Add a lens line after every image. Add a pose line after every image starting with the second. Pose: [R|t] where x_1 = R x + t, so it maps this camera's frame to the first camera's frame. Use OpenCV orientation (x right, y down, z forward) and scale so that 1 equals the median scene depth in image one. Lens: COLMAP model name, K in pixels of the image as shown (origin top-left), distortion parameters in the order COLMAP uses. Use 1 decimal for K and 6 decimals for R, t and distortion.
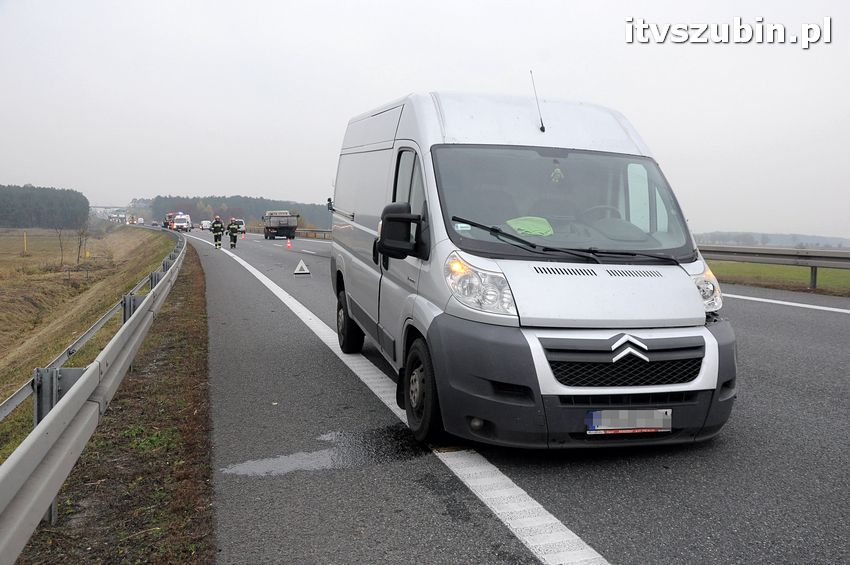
lens RADIAL K [[778.3, 0, 425.0], [0, 778.3, 282.5], [0, 0, 1]] dist [-0.016895, -0.001561]
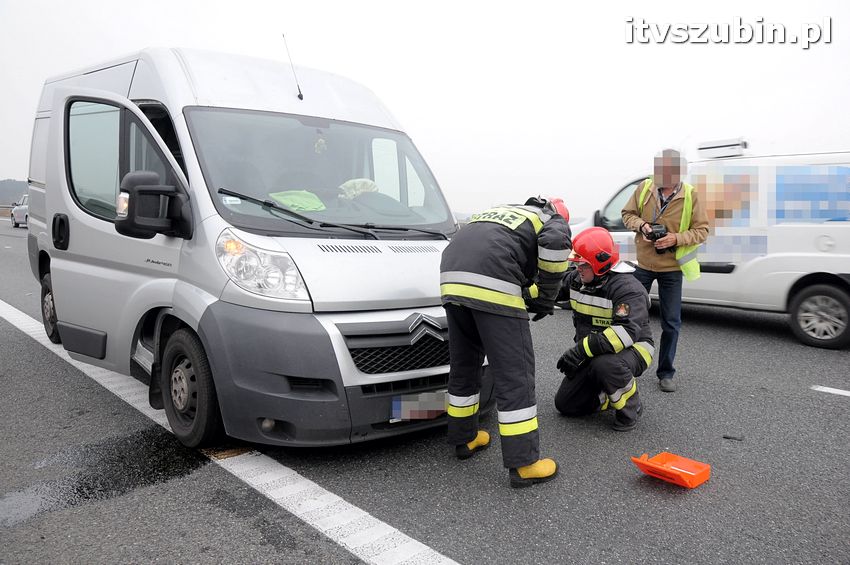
lens RADIAL K [[705.5, 0, 425.0], [0, 705.5, 282.5], [0, 0, 1]] dist [-0.129296, 0.168363]
pose [[0.903913, -0.040549, 0.425791, -0.097480], [0.022655, 0.998638, 0.047008, -0.011734], [-0.427117, -0.032845, 0.903600, 0.203309]]
